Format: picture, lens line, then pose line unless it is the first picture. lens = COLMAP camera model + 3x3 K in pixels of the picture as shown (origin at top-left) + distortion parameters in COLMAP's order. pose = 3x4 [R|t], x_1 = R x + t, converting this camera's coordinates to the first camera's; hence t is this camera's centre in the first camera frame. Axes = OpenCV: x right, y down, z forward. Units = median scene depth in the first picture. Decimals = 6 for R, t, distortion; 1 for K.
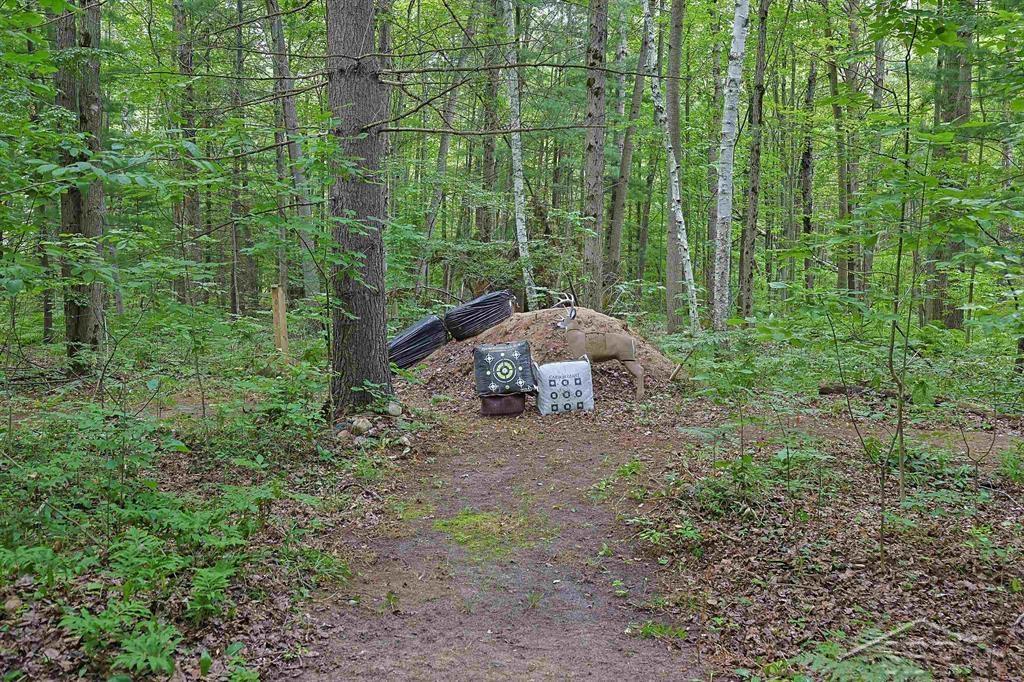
lens RADIAL K [[1033.6, 0, 512.3], [0, 1033.6, 339.9], [0, 0, 1]] dist [-0.000223, 0.000000]
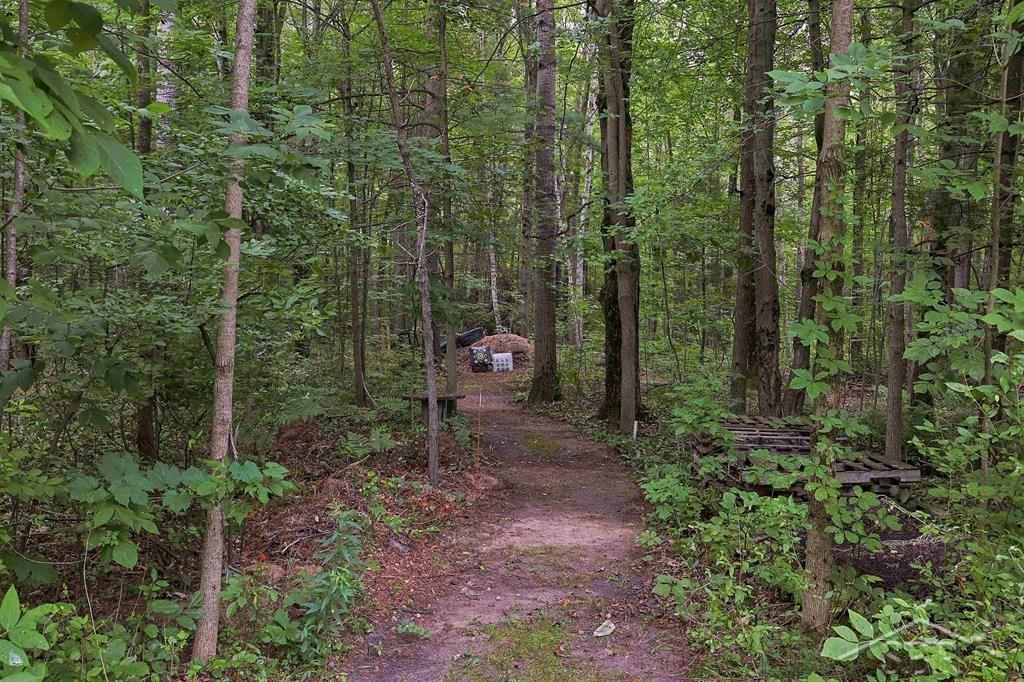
lens RADIAL K [[914.5, 0, 511.9], [0, 914.5, 341.1], [0, 0, 1]] dist [0.000014, 0.000000]
pose [[0.999882, 0.011730, 0.009926, 0.050698], [-0.011389, 0.999365, -0.033762, 0.069386], [-0.010316, 0.033645, 0.999381, -1.401351]]
